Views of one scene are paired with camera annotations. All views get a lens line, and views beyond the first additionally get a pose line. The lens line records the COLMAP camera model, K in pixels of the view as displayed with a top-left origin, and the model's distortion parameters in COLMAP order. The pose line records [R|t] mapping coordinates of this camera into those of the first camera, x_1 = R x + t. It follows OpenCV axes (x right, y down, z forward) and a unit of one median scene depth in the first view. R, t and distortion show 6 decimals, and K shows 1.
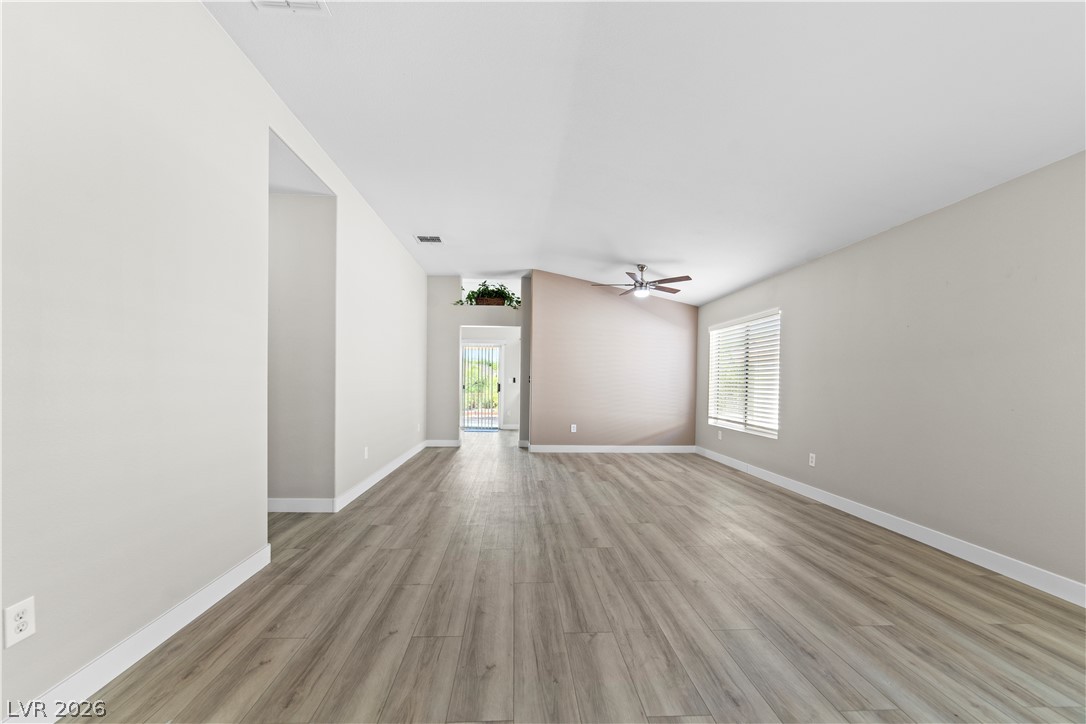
lens RADIAL K [[445.1, 0, 541.6], [0, 445.1, 374.3], [0, 0, 1]] dist [-0.000765, 0.011293]
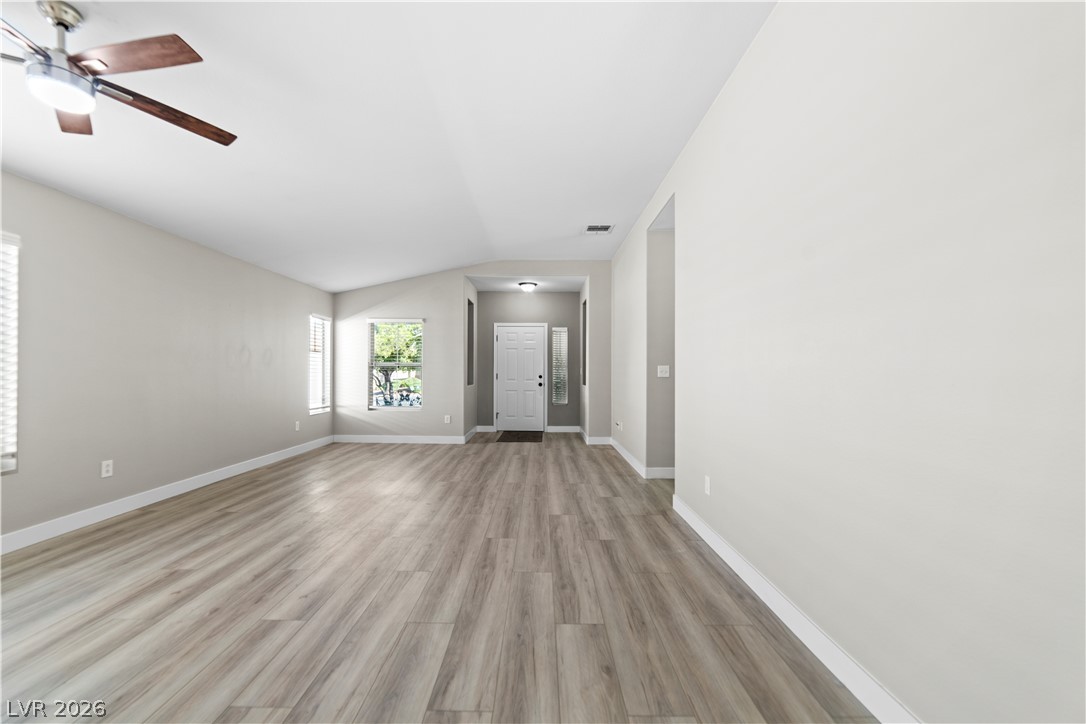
lens RADIAL K [[445.1, 0, 541.6], [0, 445.1, 374.3], [0, 0, 1]] dist [-0.000765, 0.011293]
pose [[-0.998433, -0.015224, 0.053841, -0.189525], [-0.015203, 0.999884, 0.000806, 0.015437], [-0.053847, -0.000014, -0.998549, 1.752052]]
